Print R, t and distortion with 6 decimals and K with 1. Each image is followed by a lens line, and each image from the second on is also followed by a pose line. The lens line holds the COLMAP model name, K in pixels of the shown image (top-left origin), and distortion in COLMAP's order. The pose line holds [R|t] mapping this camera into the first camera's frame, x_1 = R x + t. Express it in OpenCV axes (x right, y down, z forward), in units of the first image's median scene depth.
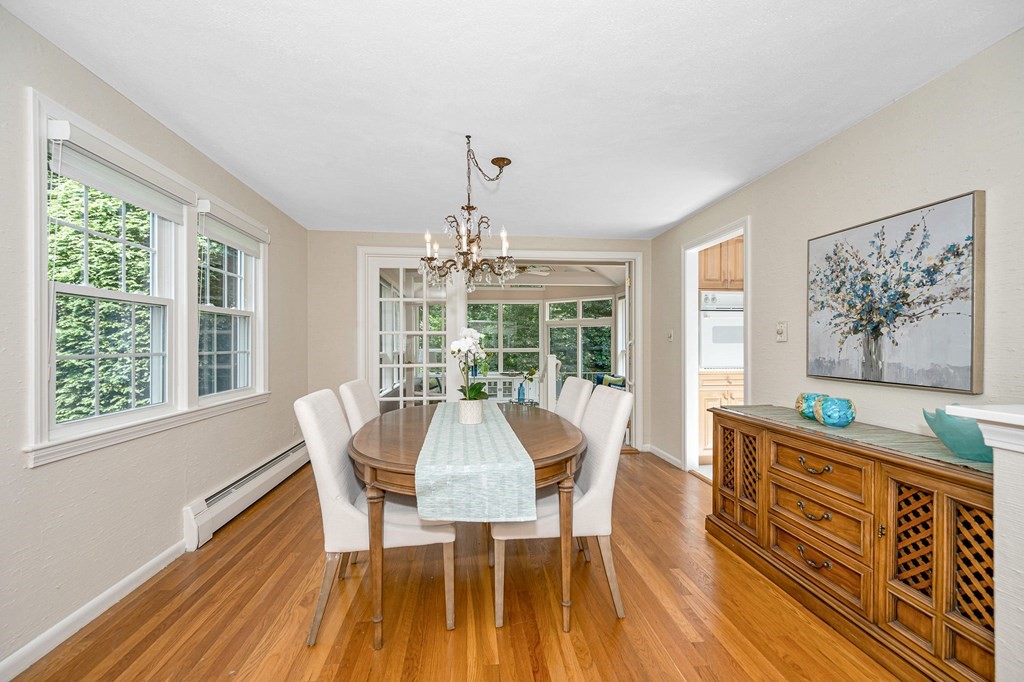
lens RADIAL K [[419.1, 0, 512.3], [0, 419.1, 345.9], [0, 0, 1]] dist [0.000867, -0.000614]
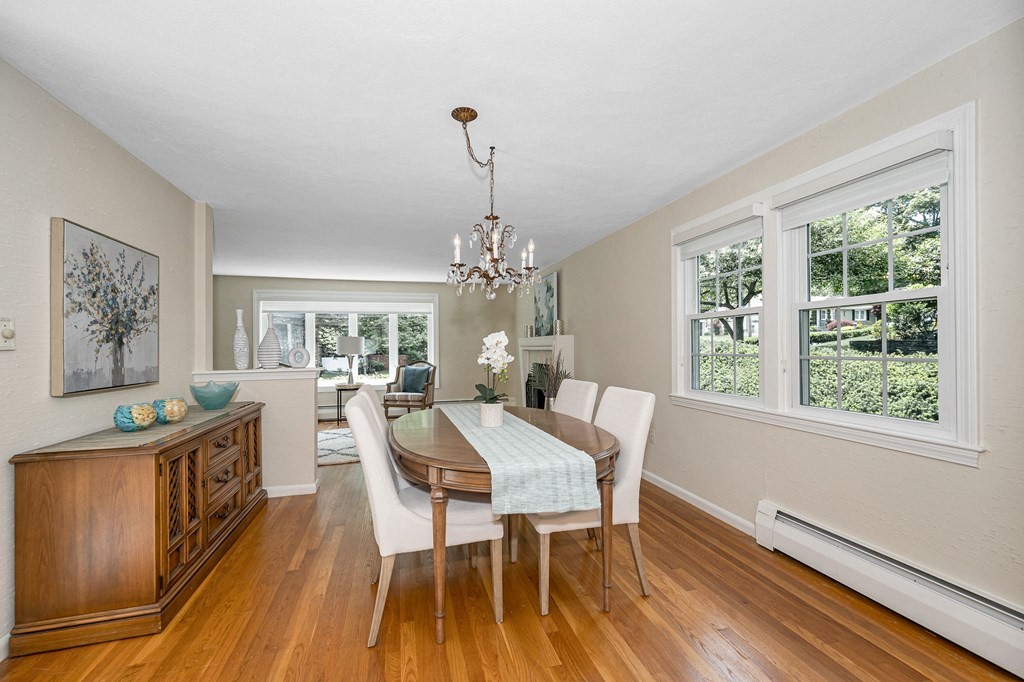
lens RADIAL K [[419.1, 0, 512.3], [0, 419.1, 345.9], [0, 0, 1]] dist [0.000867, -0.000614]
pose [[-0.986739, 0.007455, -0.162142, 0.017752], [0.007042, 0.999970, 0.003122, -0.015816], [0.162160, 0.001939, -0.986763, 2.022538]]
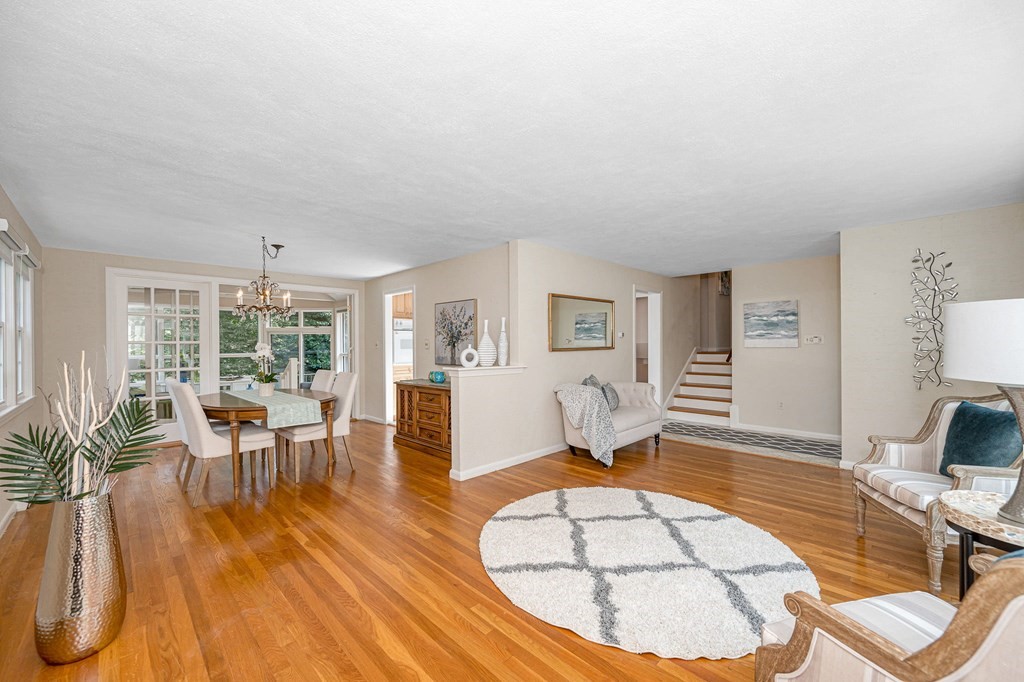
lens RADIAL K [[412.5, 0, 505.5], [0, 412.5, 343.0], [0, 0, 1]] dist [0.000090, -0.000128]
pose [[0.793692, -0.002369, 0.608315, -0.368428], [0.010472, 0.999897, -0.009770, -0.017036], [-0.608229, 0.014125, 0.793636, -1.057863]]
